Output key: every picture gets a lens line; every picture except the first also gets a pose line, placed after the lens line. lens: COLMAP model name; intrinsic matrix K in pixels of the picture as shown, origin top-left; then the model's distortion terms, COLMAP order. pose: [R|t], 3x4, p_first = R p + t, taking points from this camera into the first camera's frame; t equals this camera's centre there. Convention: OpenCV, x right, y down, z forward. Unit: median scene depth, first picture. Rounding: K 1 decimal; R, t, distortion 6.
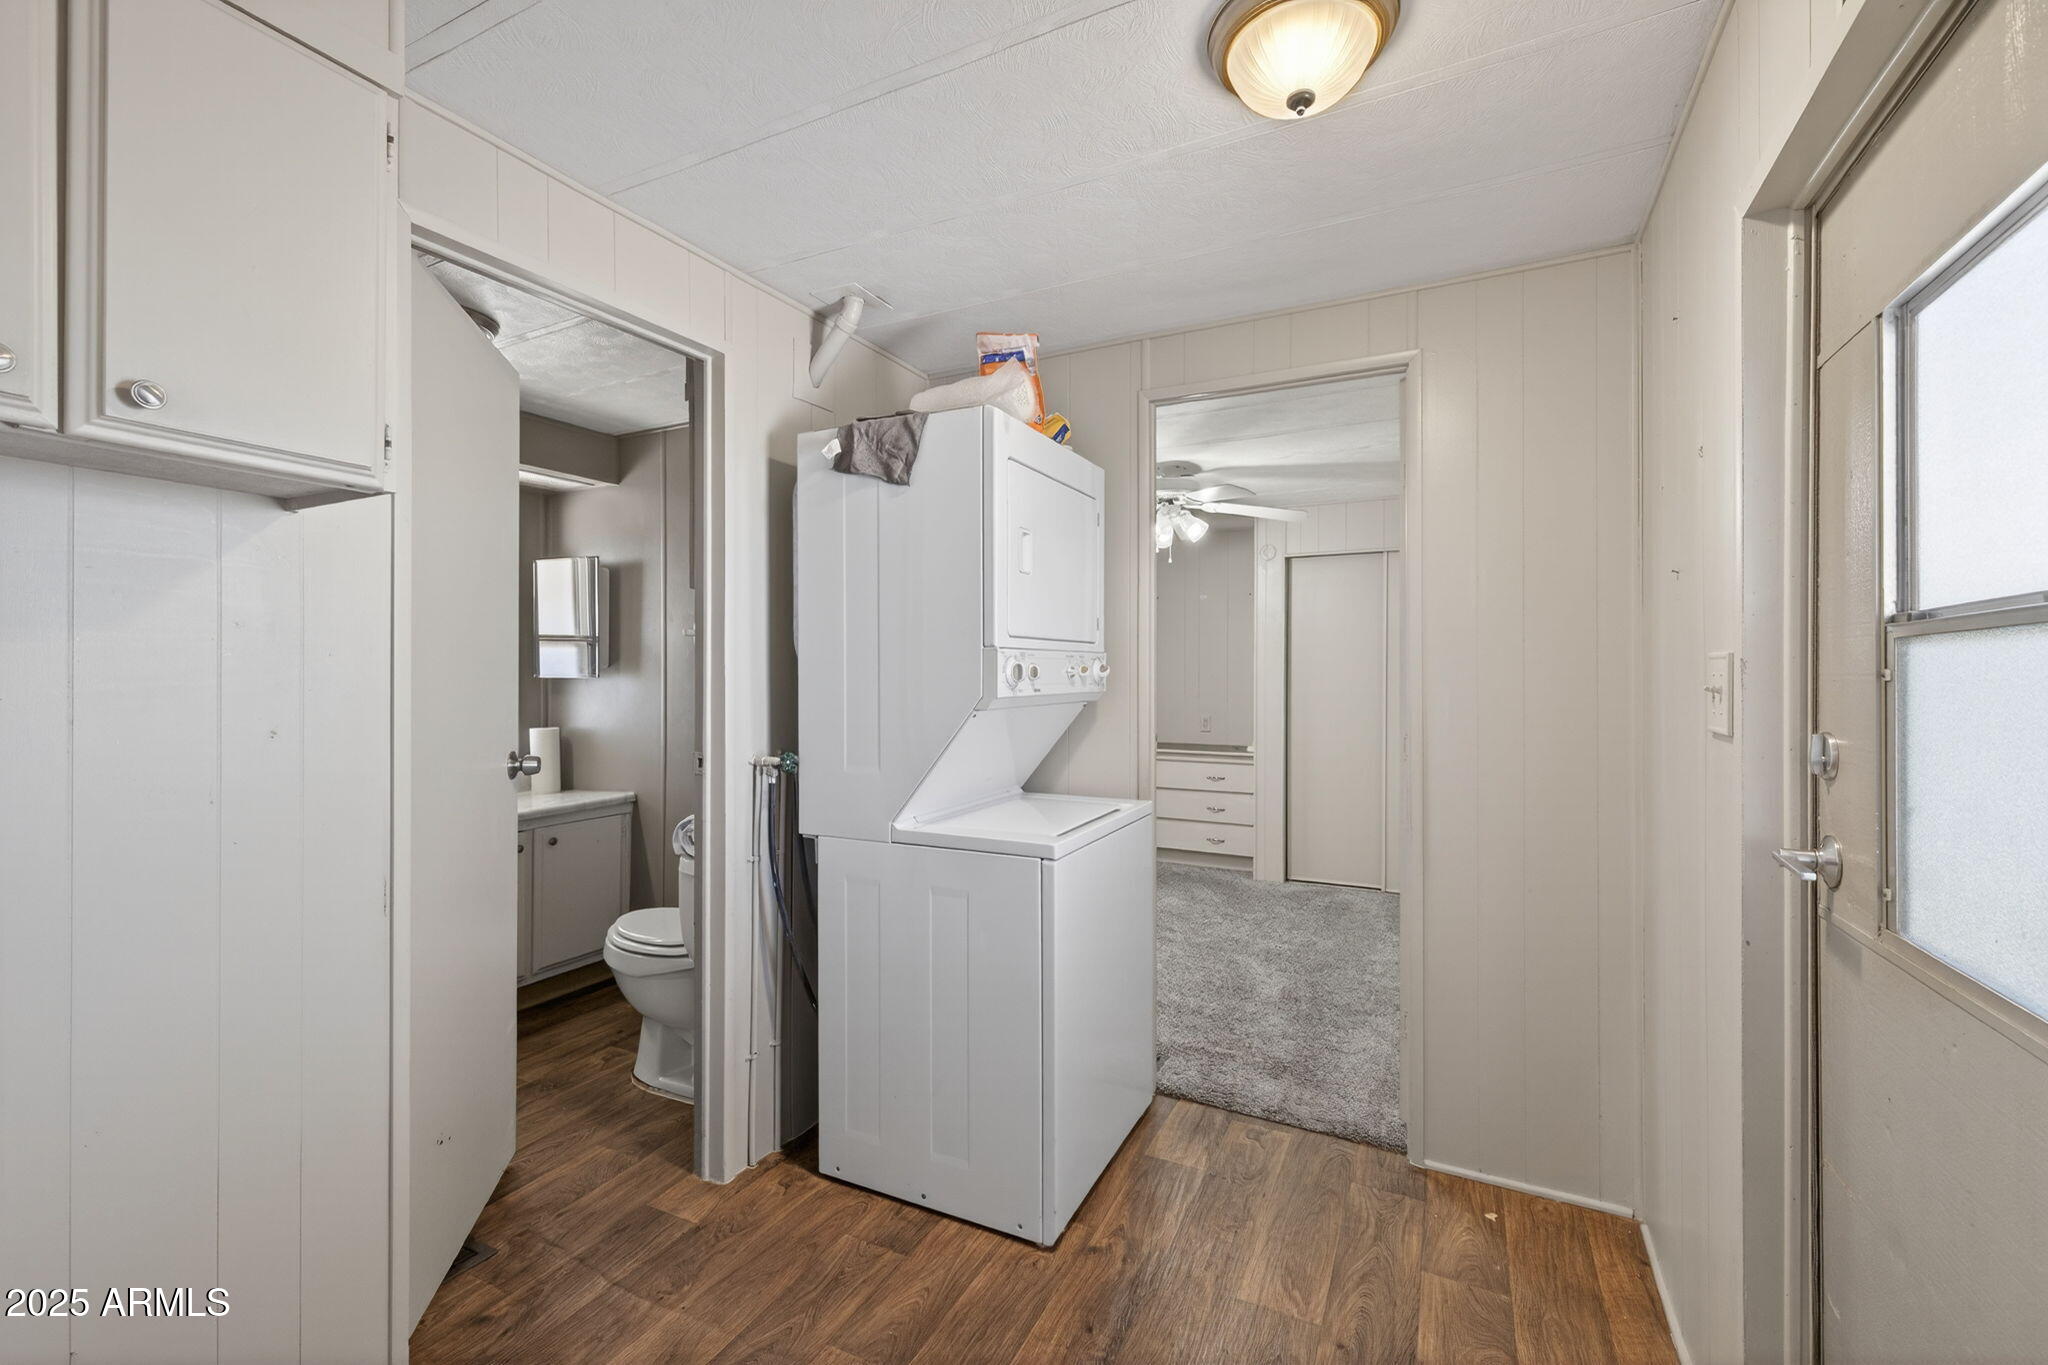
lens RADIAL K [[864.3, 0, 1024.0], [0, 864.3, 682.5], [0, 0, 1]] dist [0.000911, -0.000111]
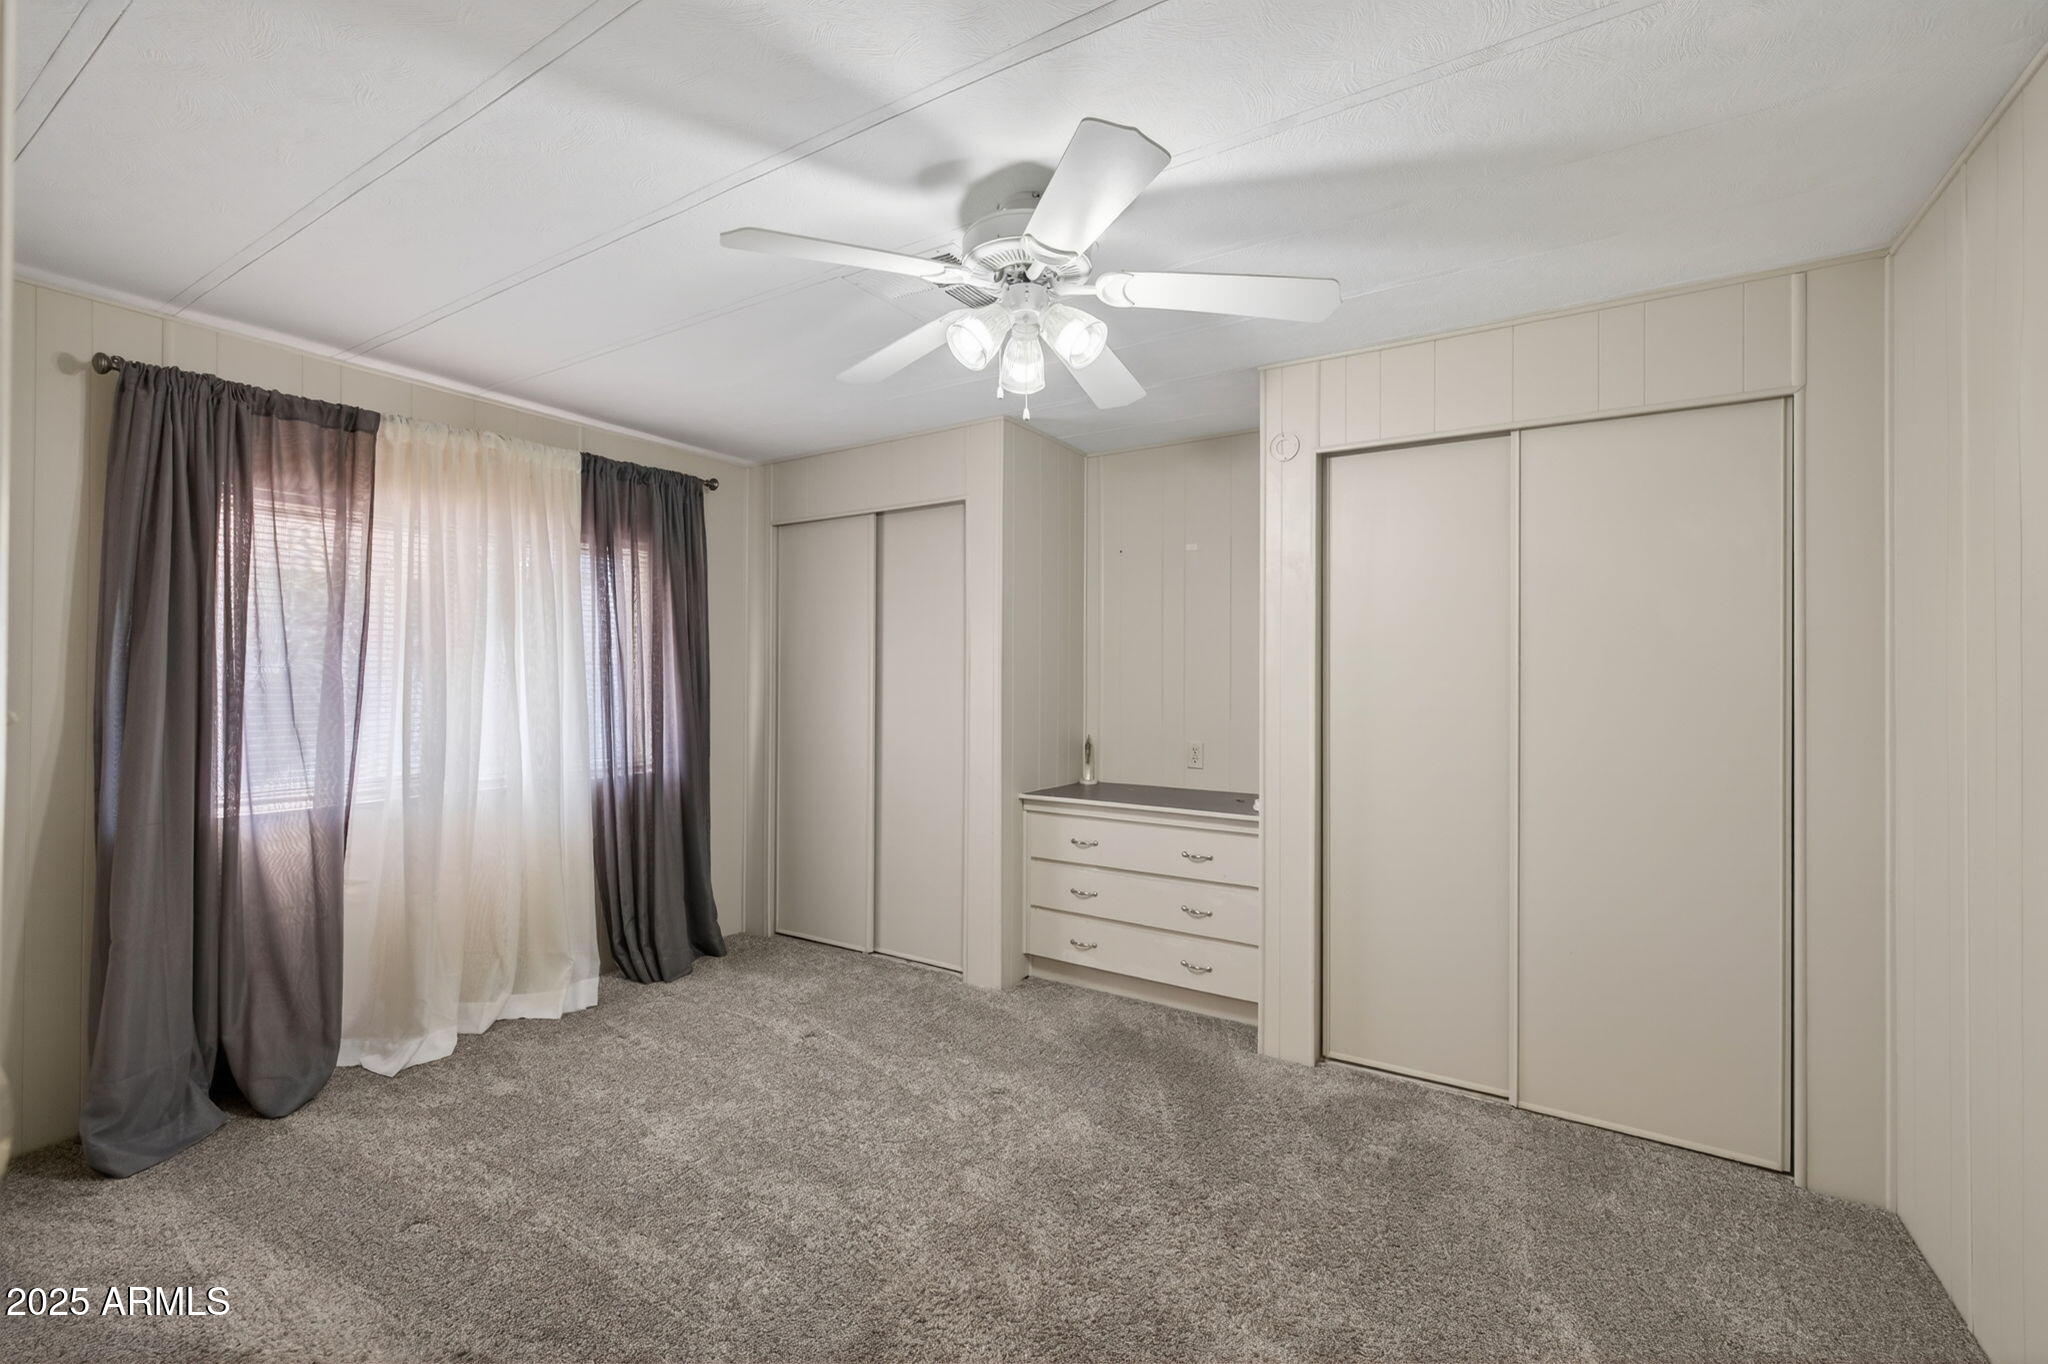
lens RADIAL K [[864.3, 0, 1024.0], [0, 864.3, 682.0], [0, 0, 1]] dist [0.000911, -0.000111]
pose [[0.996459, -0.002557, -0.084036, 0.140028], [0.002747, 0.999994, 0.002150, -0.003917], [0.084030, -0.002374, 0.996460, 0.380764]]
